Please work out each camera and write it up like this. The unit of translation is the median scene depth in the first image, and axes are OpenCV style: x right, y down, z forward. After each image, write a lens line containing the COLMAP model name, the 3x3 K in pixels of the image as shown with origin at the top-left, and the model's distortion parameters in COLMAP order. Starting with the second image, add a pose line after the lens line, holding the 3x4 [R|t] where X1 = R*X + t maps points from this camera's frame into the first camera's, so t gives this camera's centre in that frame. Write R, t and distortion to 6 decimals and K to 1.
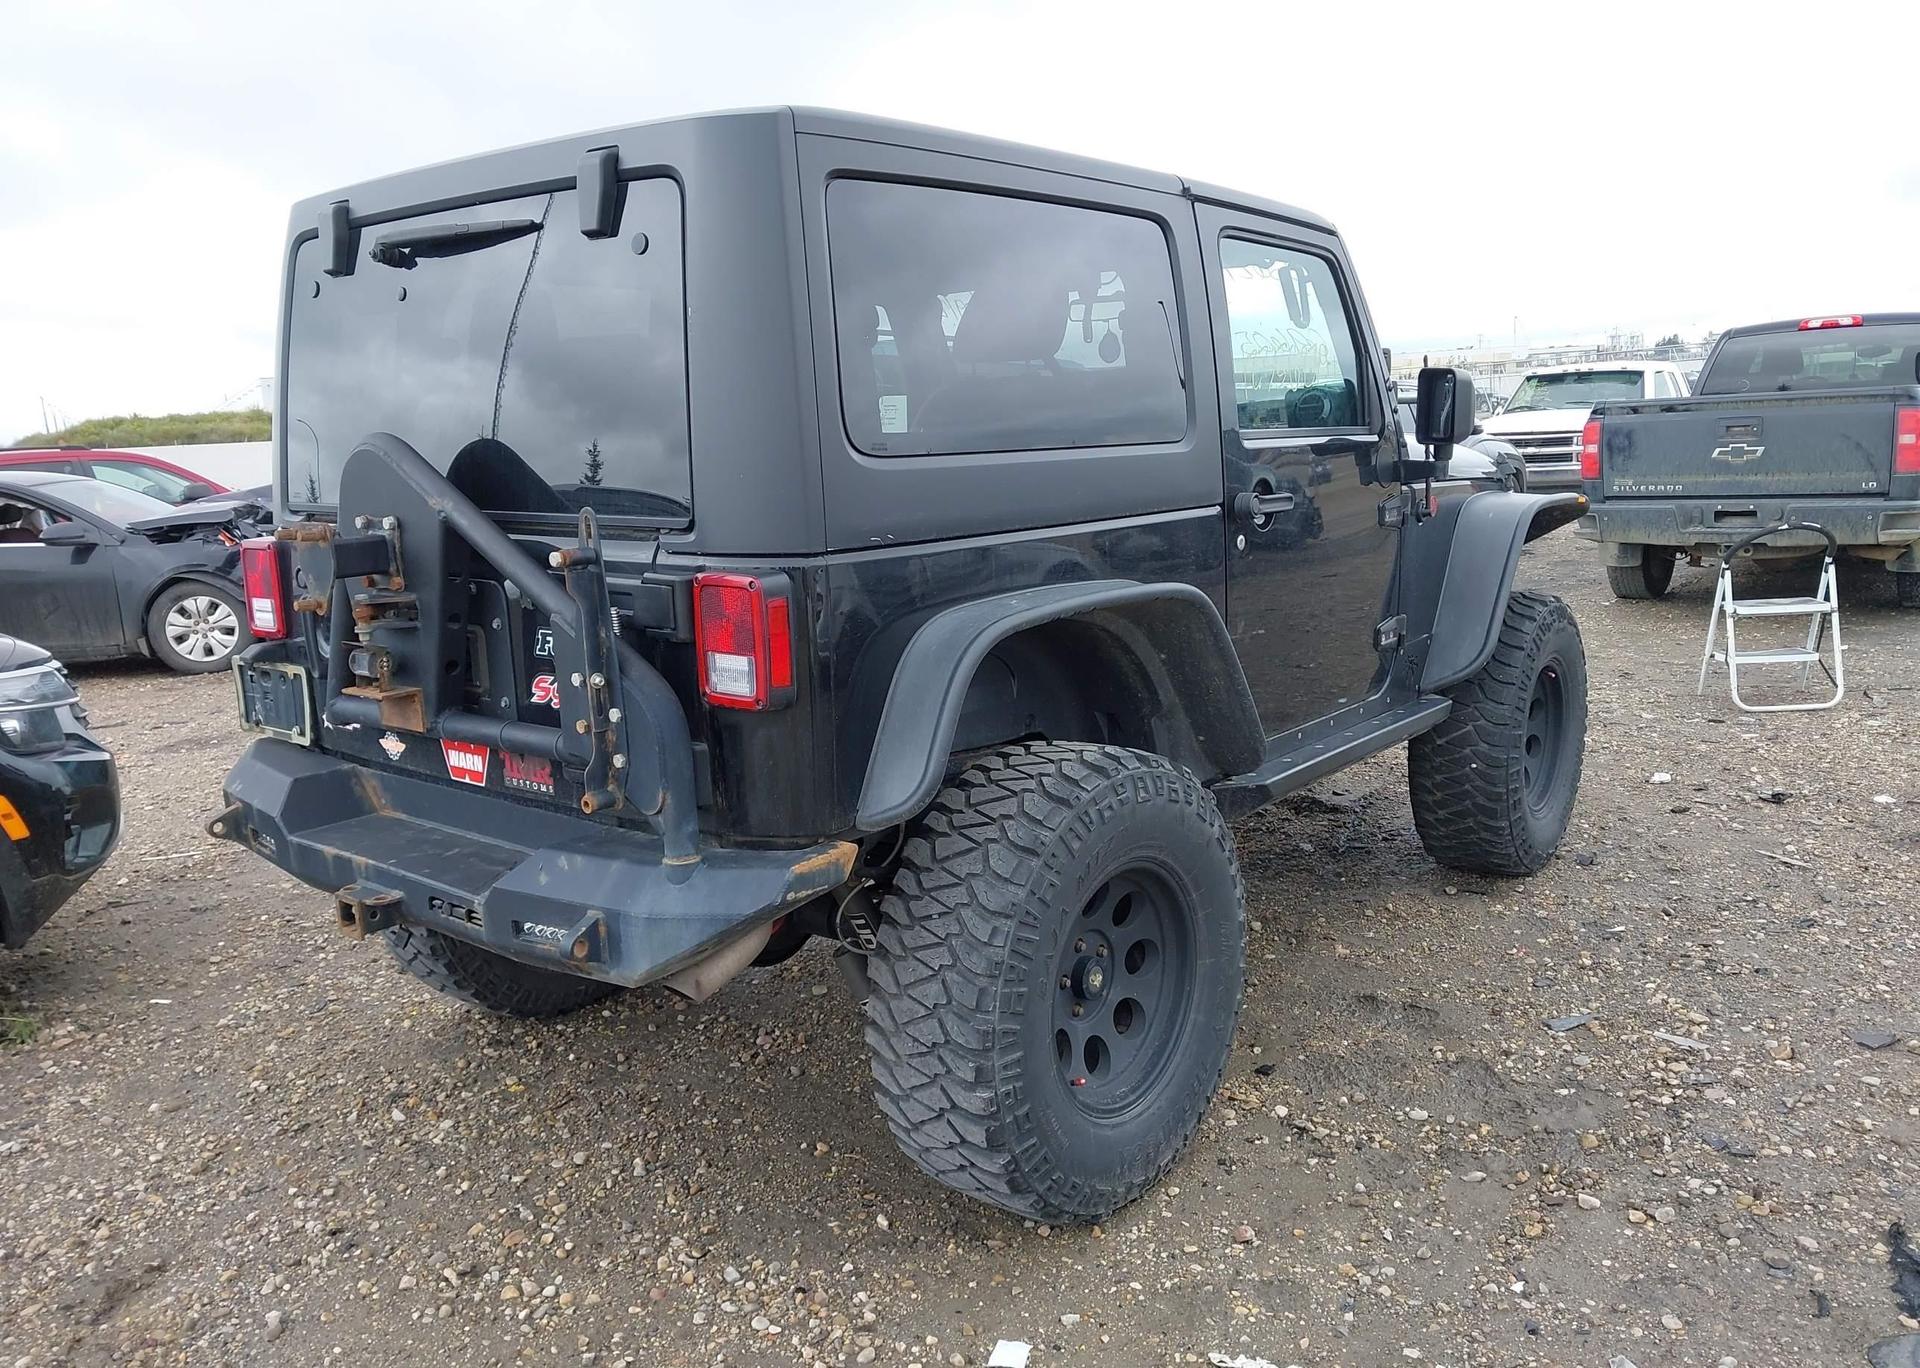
lens RADIAL K [[1492.4, 0, 973.4], [0, 1492.4, 688.9], [0, 0, 1]] dist [0.039772, -0.033166]
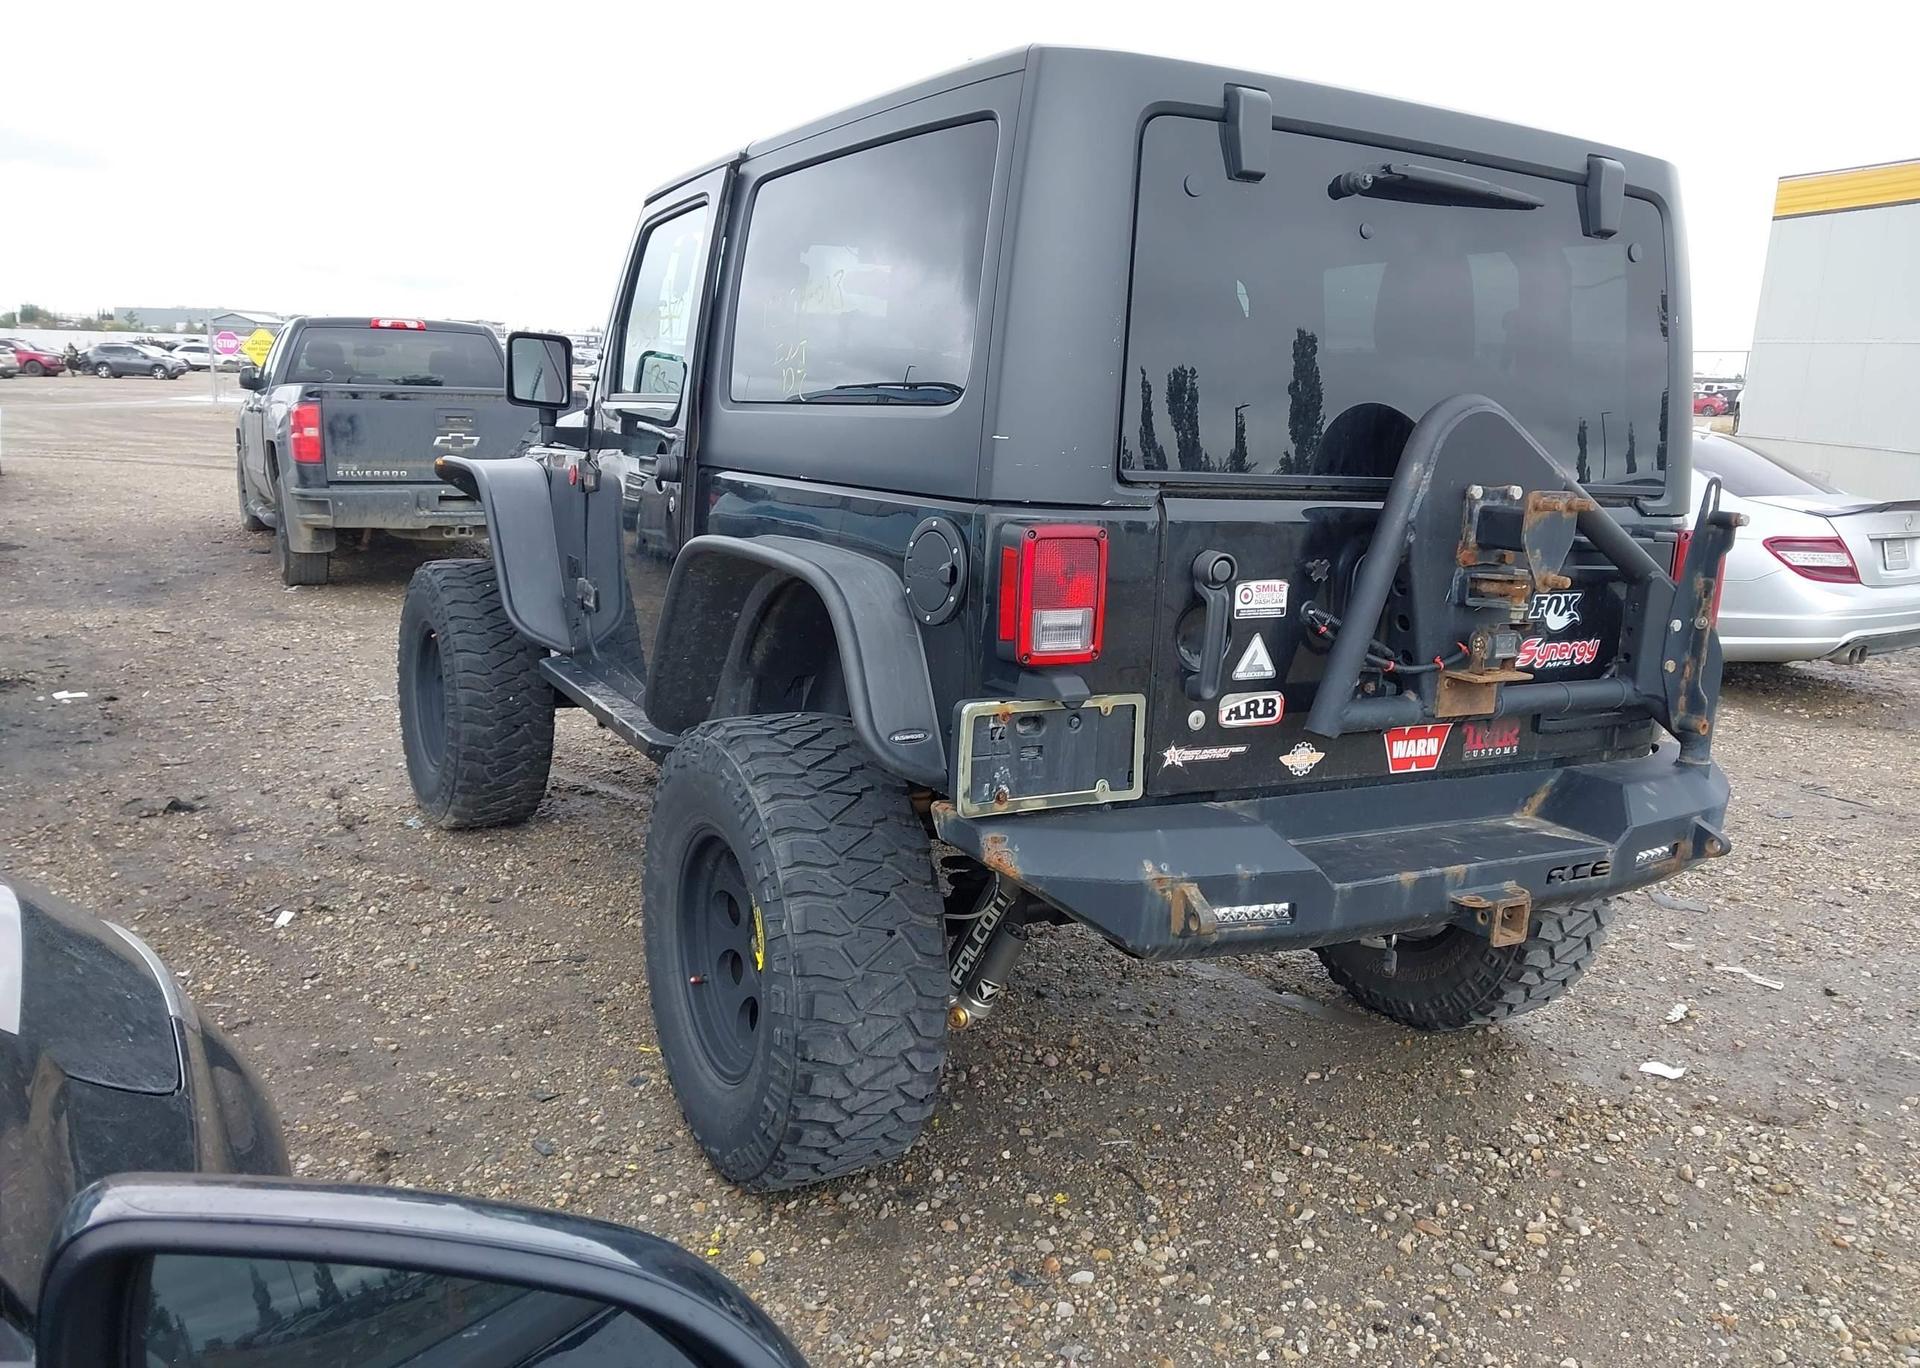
lens RADIAL K [[1492.4, 0, 967.5], [0, 1492.4, 688.6], [0, 0, 1]] dist [0.039772, -0.033166]
pose [[0.380464, -0.121905, 0.916726, -0.353553], [0.115743, 0.989756, 0.083580, -0.027115], [-0.917524, 0.074305, 0.390676, 0.241205]]
